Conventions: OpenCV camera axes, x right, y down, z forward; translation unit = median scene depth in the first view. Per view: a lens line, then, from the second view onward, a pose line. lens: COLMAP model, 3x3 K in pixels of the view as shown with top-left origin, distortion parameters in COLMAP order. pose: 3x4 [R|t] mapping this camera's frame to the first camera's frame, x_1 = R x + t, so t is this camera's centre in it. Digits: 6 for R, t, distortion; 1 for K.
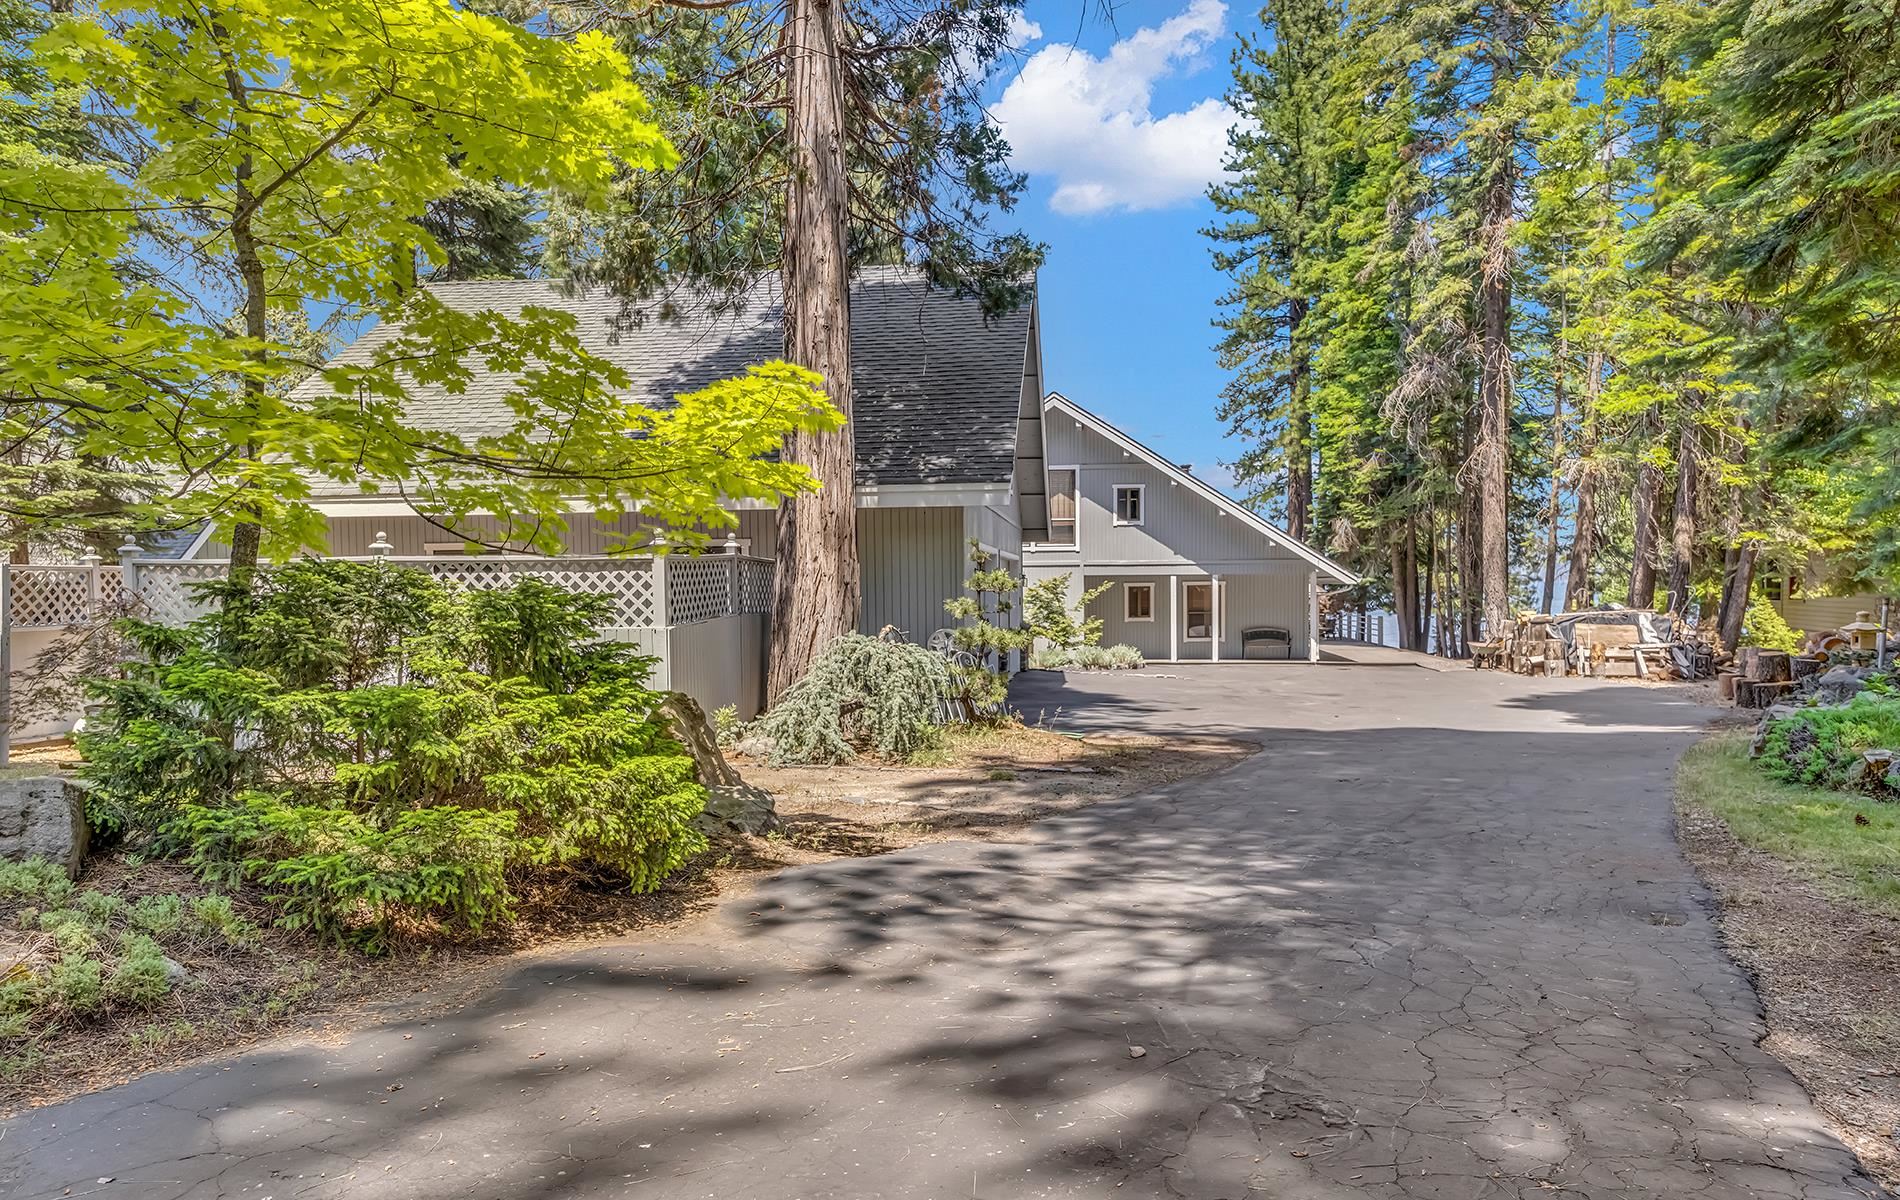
lens RADIAL K [[961.5, 0, 949.6], [0, 961.5, 583.5], [0, 0, 1]] dist [0.002394, 0.000675]
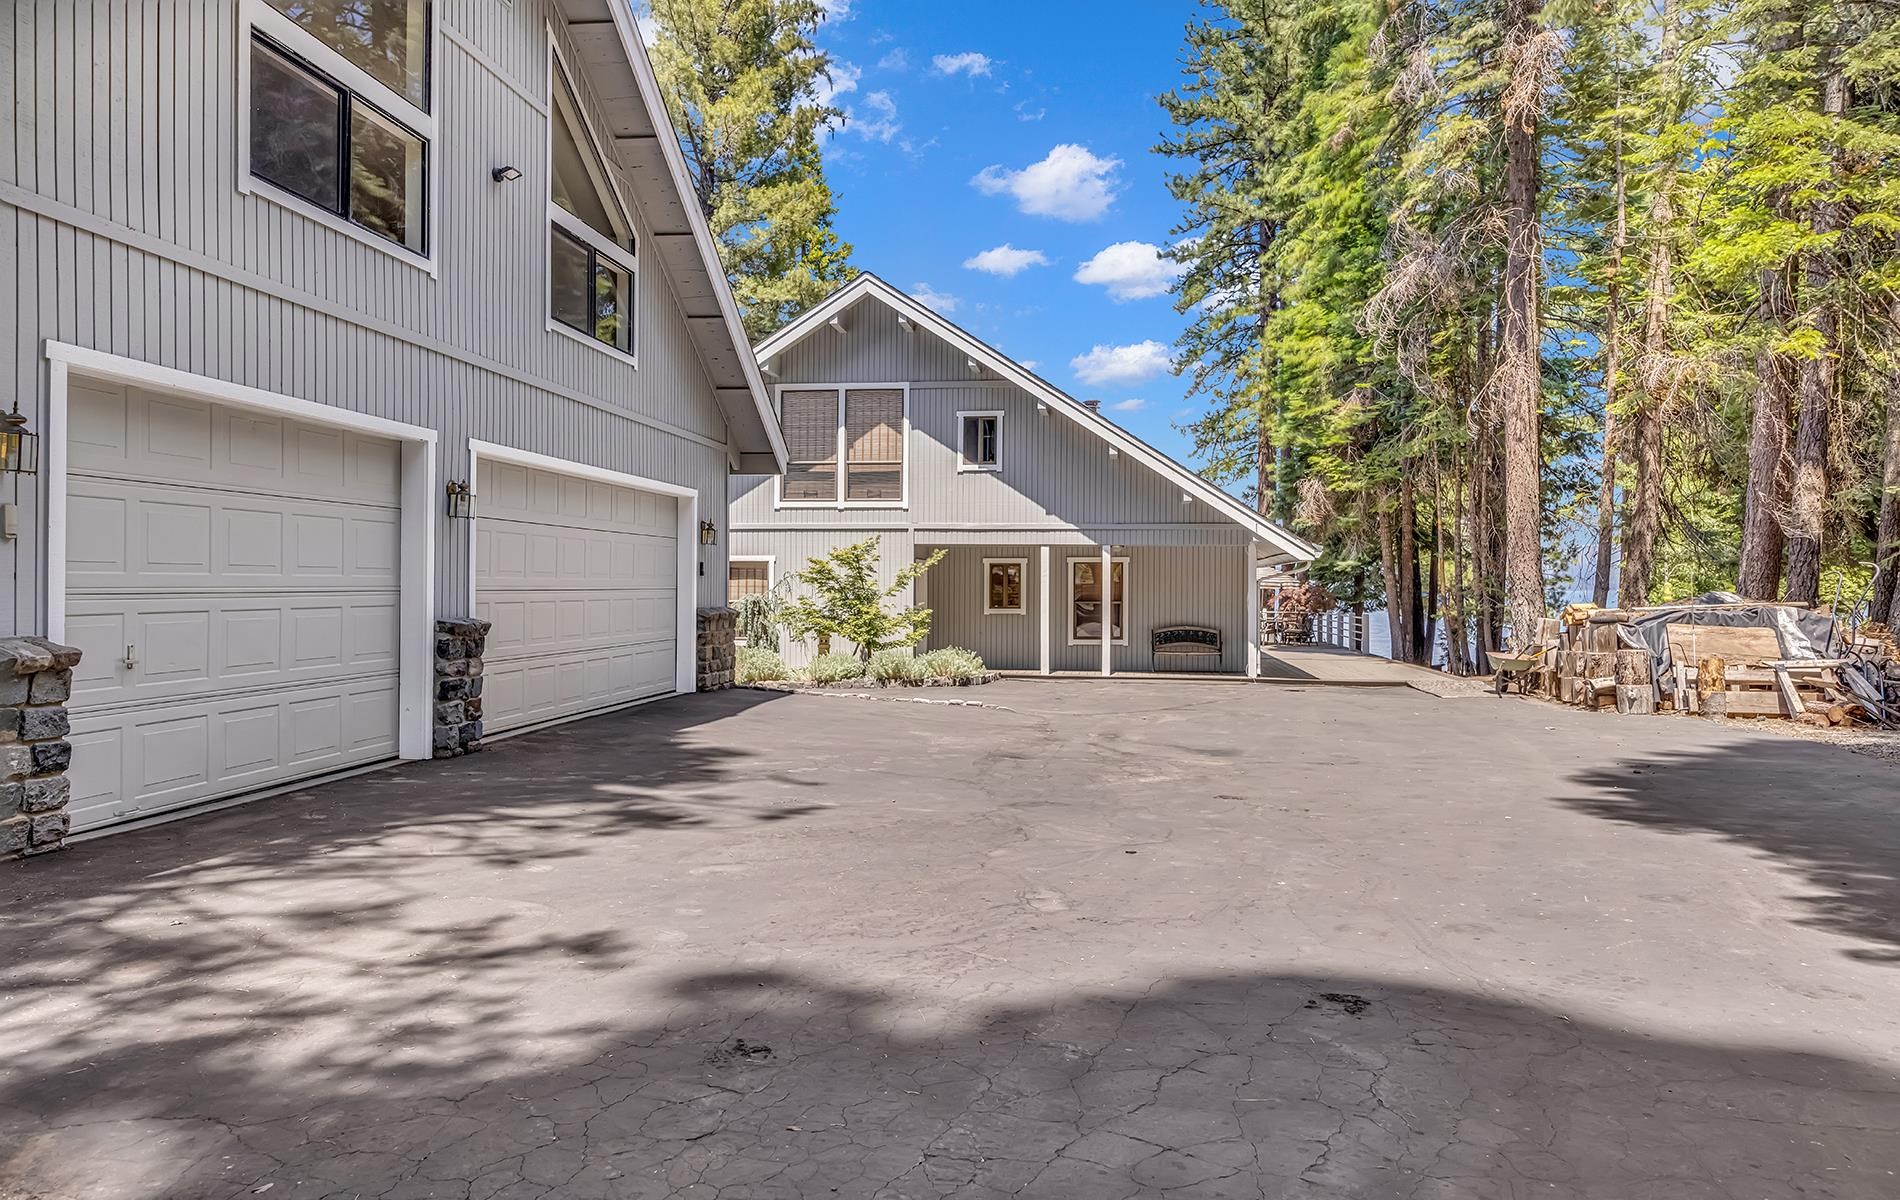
lens RADIAL K [[953.5, 0, 949.9], [0, 953.5, 549.1], [0, 0, 1]] dist [0.000442, 0.001237]
pose [[0.999768, 0.013203, -0.017039, 0.171628], [-0.013815, 0.999244, -0.036342, 0.018456], [0.016547, 0.036569, 0.999194, 0.319926]]
